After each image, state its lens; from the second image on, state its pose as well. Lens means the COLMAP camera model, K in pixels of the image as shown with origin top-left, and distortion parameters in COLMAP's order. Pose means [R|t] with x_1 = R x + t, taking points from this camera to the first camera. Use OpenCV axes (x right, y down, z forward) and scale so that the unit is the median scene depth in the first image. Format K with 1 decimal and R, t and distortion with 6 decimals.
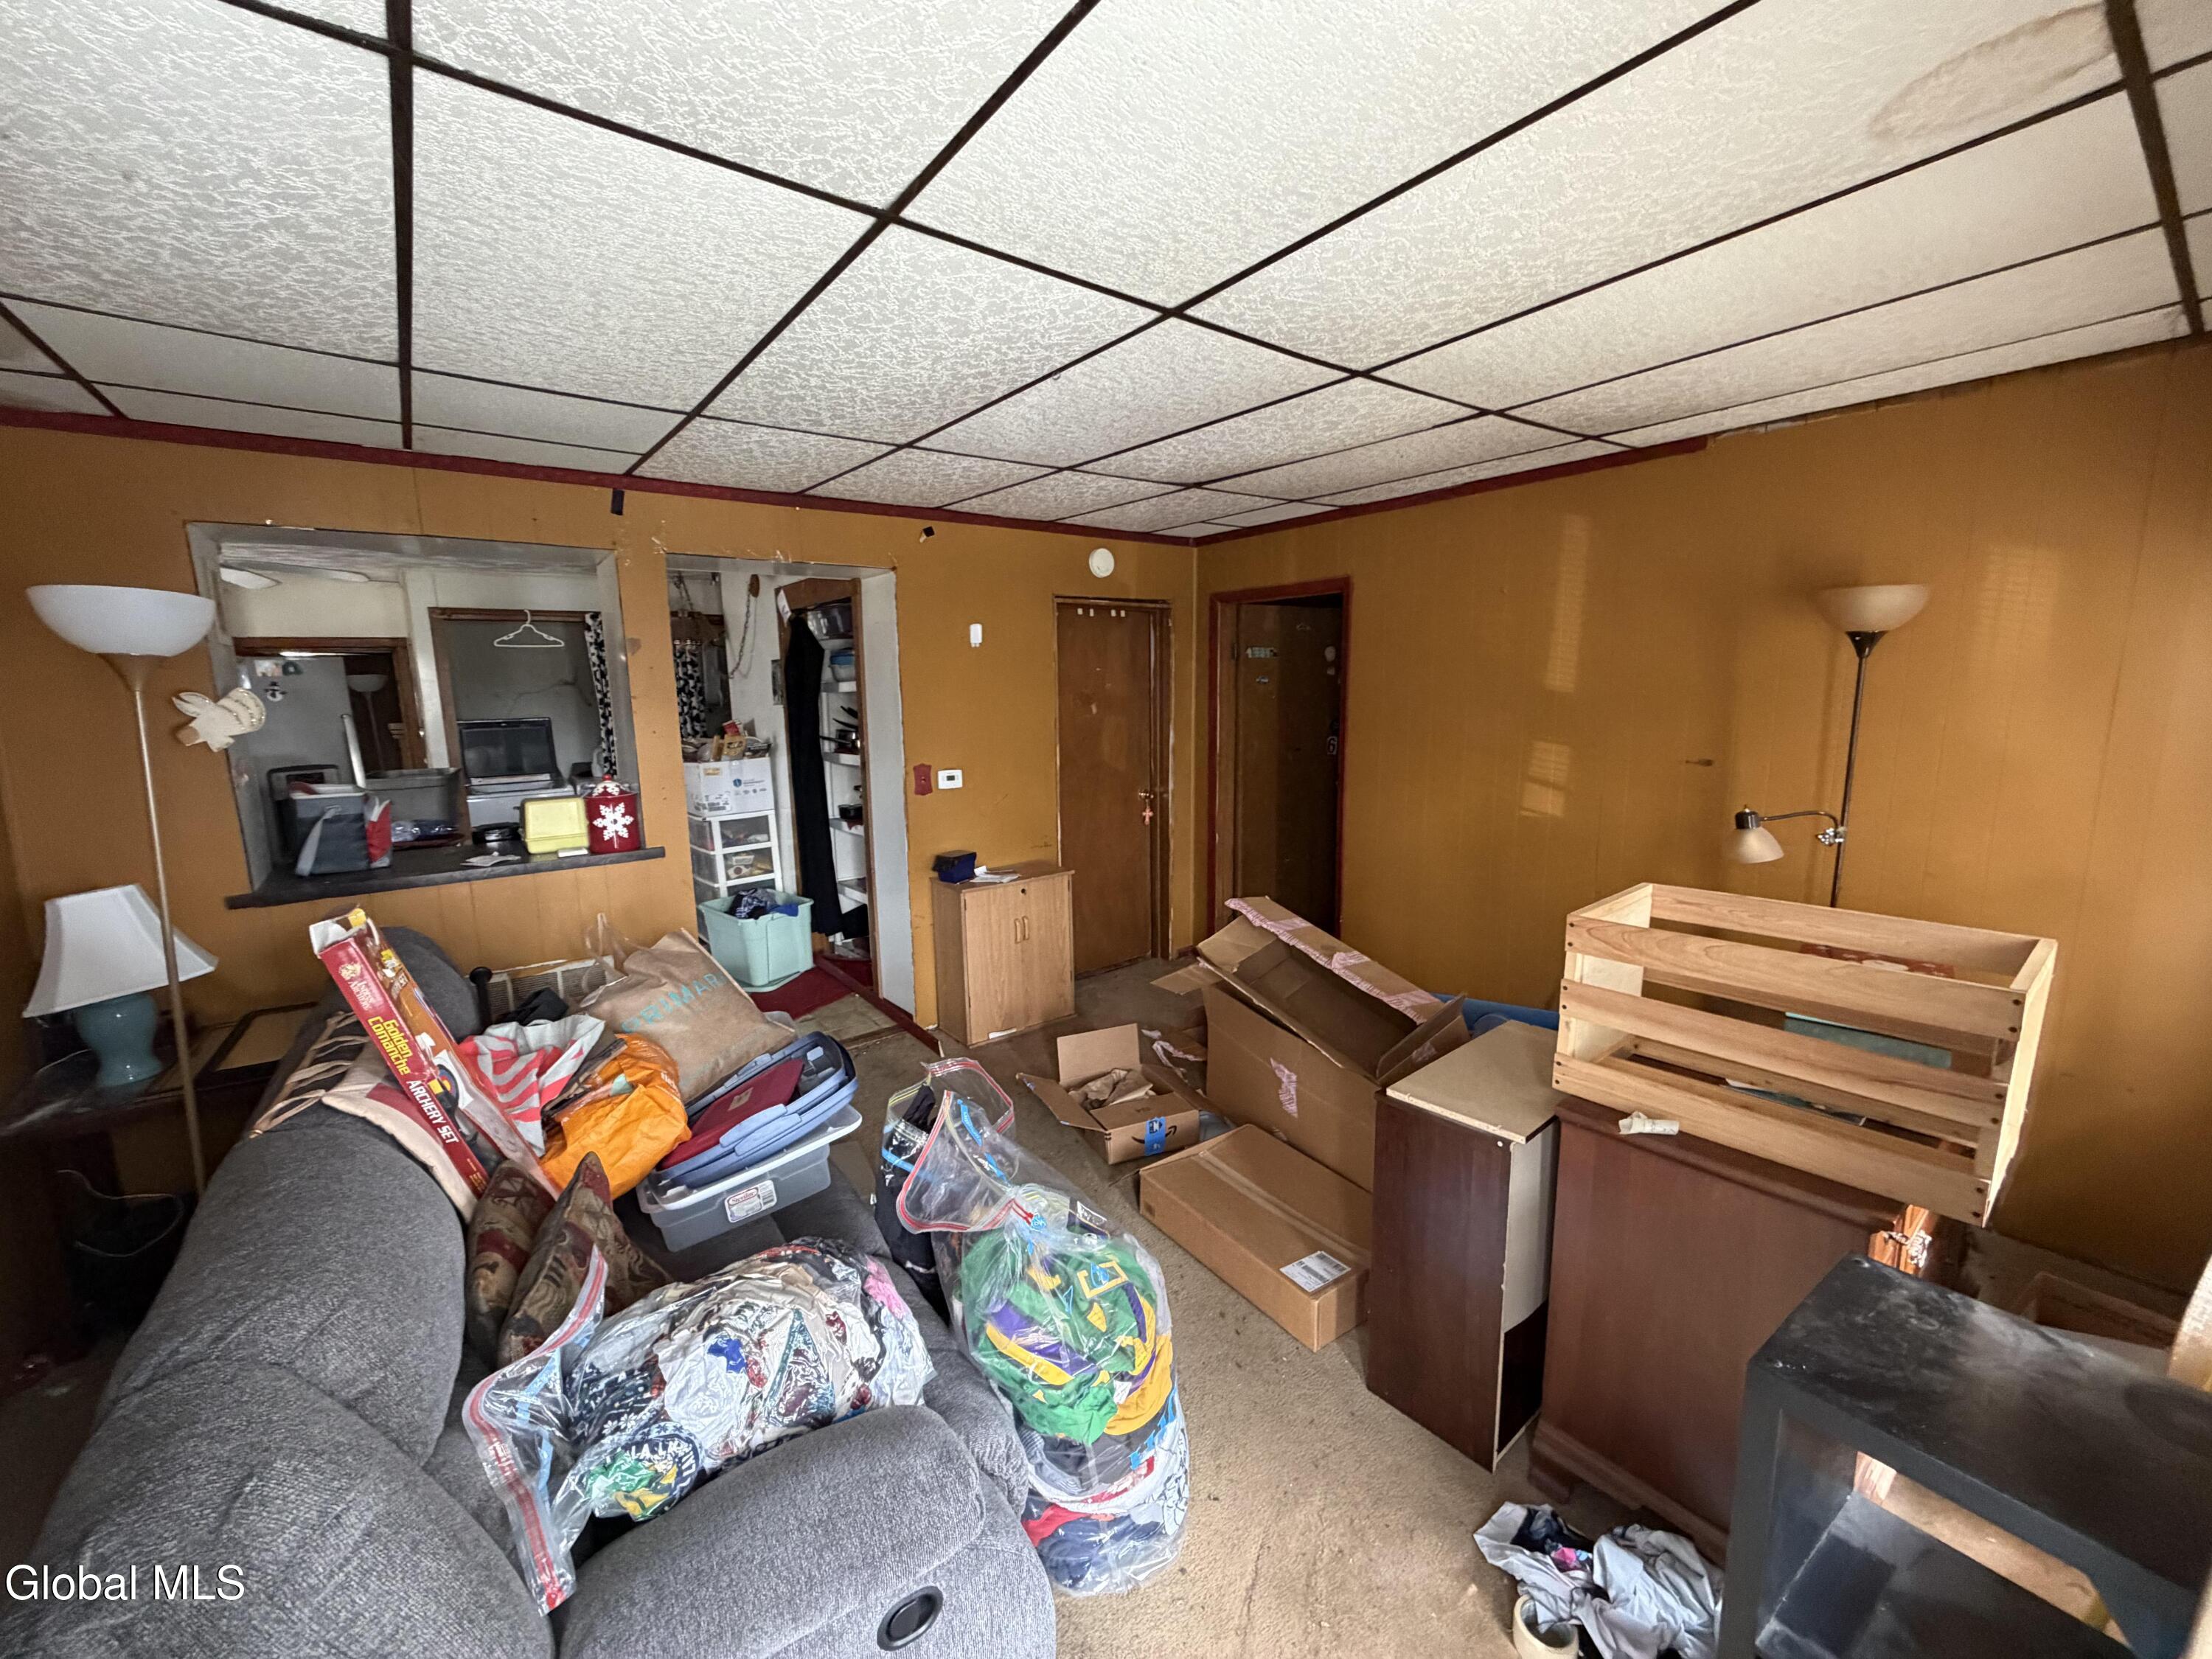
lens RADIAL K [[877.5, 0, 1100.4], [0, 877.5, 830.8], [0, 0, 1]] dist [-0.004156, -0.000325]
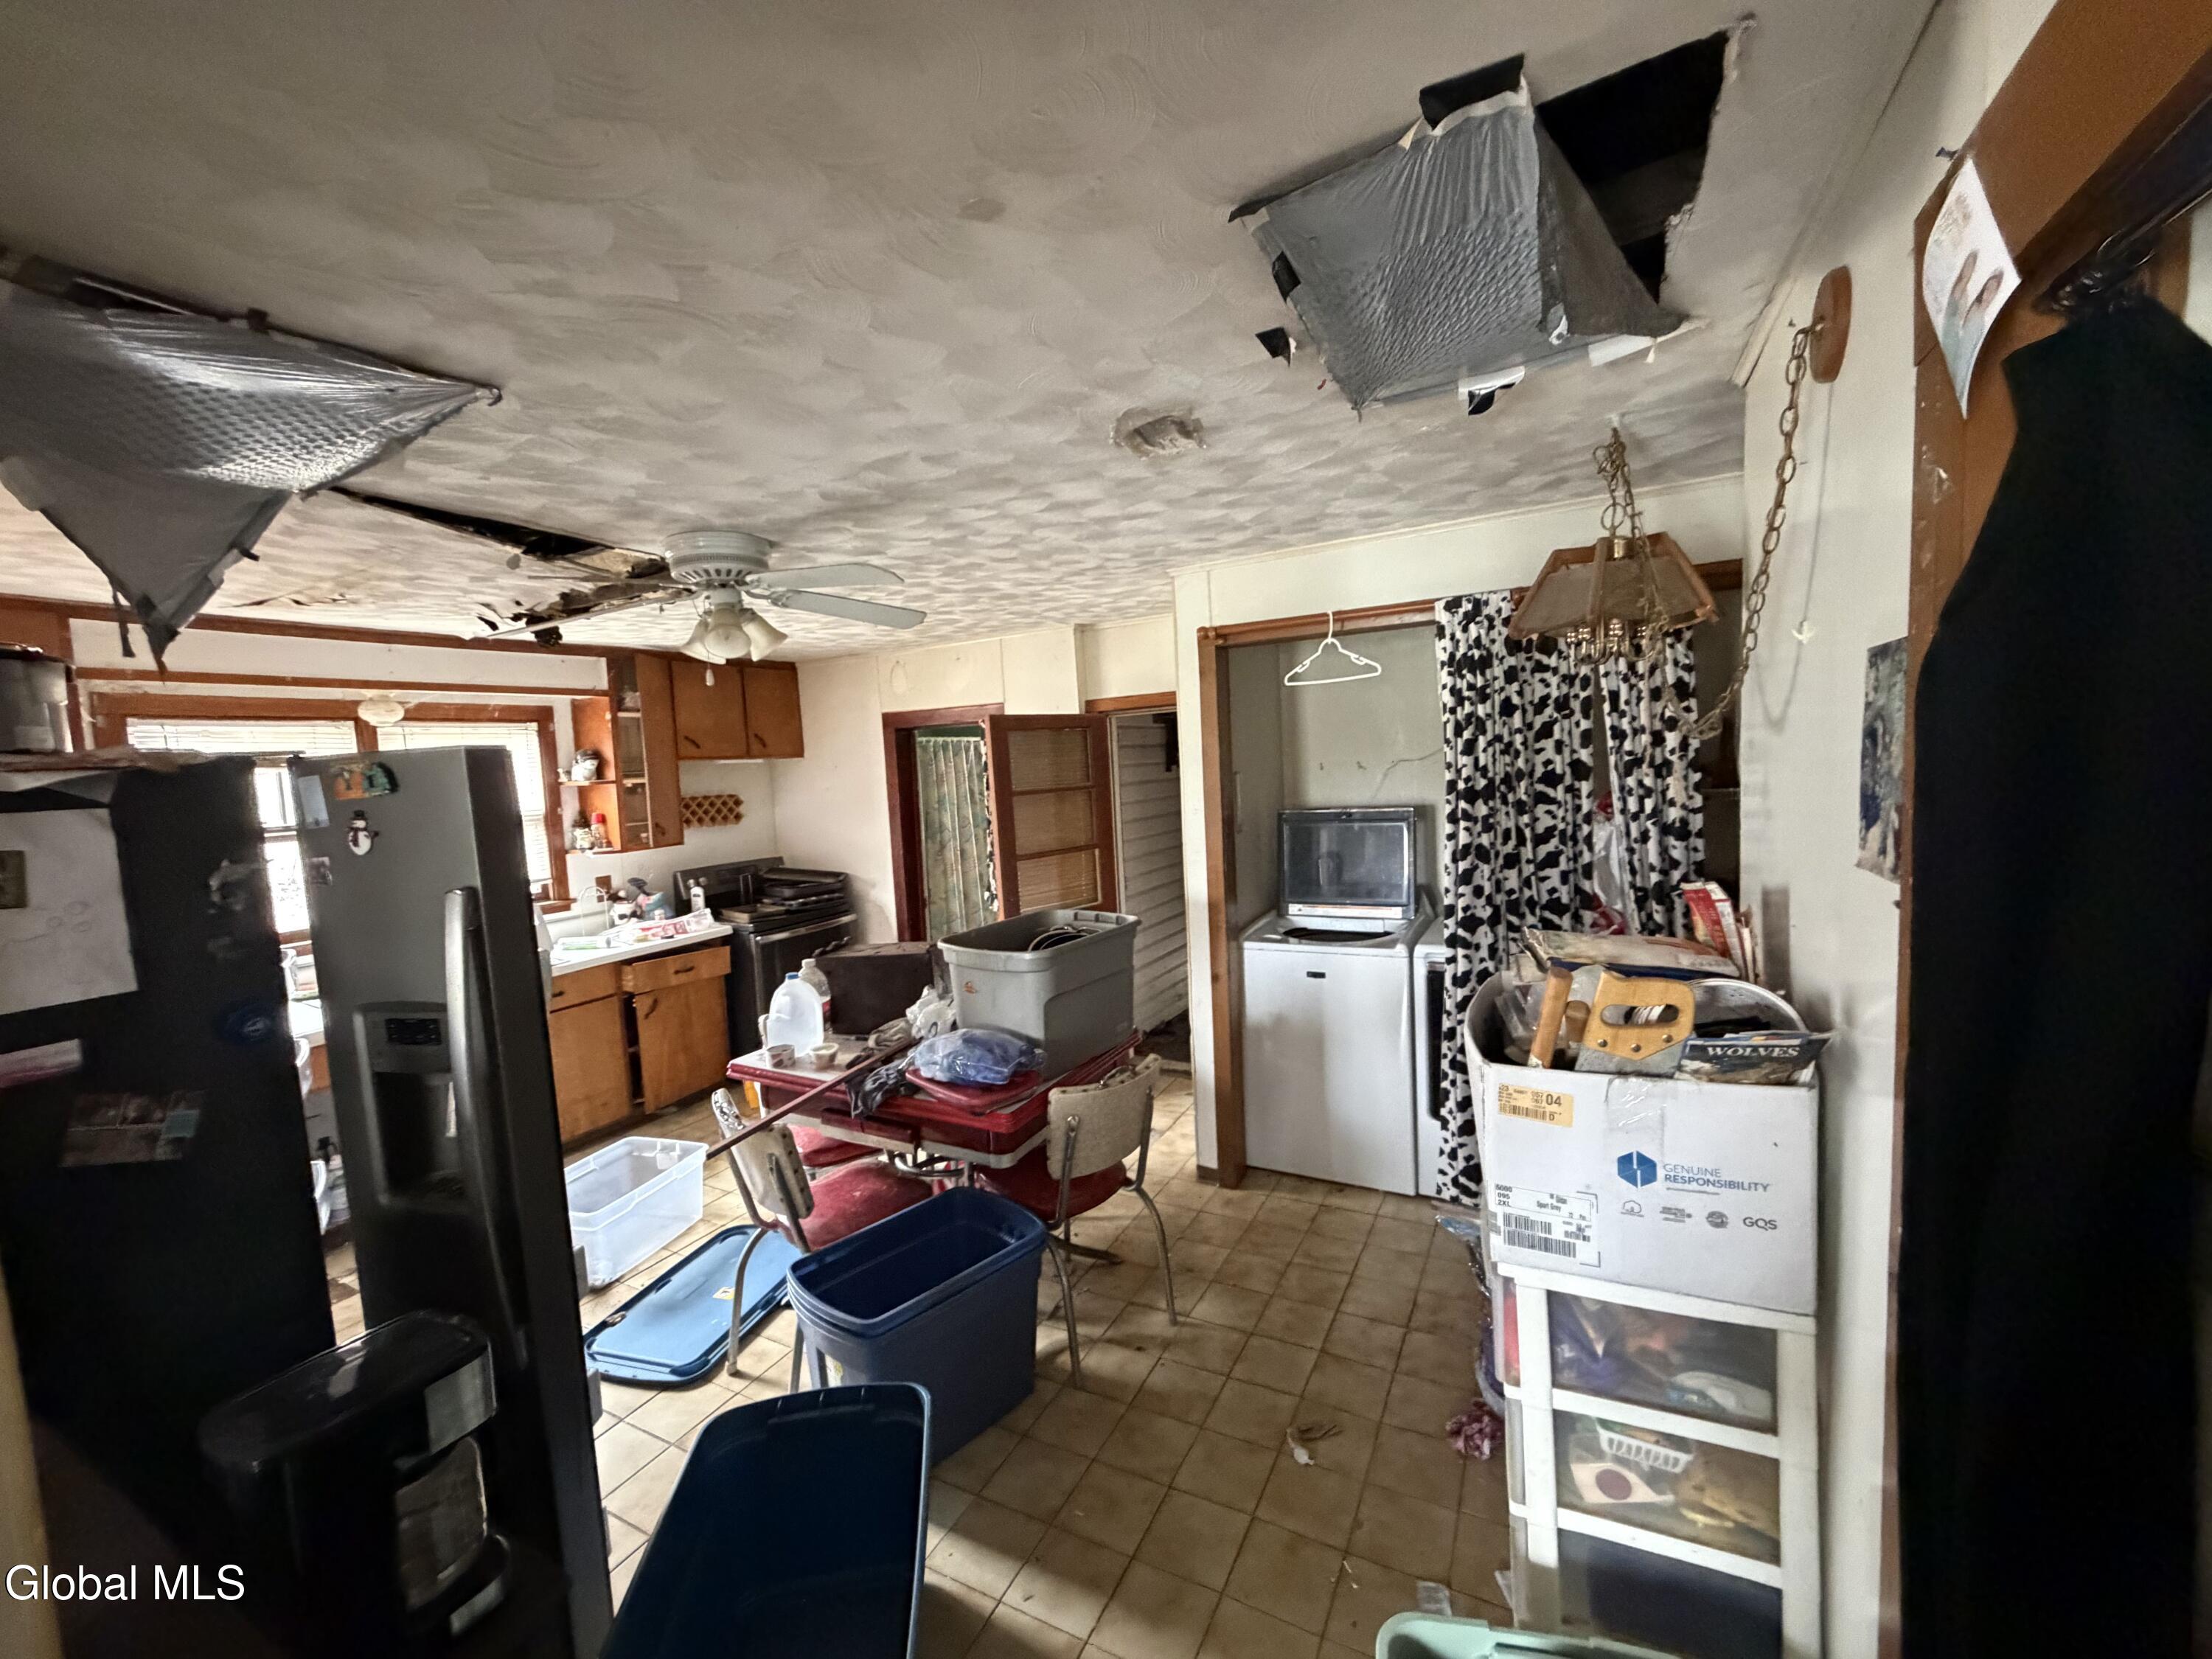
lens RADIAL K [[877.5, 0, 1102.9], [0, 877.5, 828.5], [0, 0, 1]] dist [-0.004156, -0.000325]
pose [[0.415666, 0.069322, -0.906872, -0.257017], [-0.107156, 0.993879, 0.026858, -0.137325], [0.903183, 0.086012, 0.420550, 0.742627]]
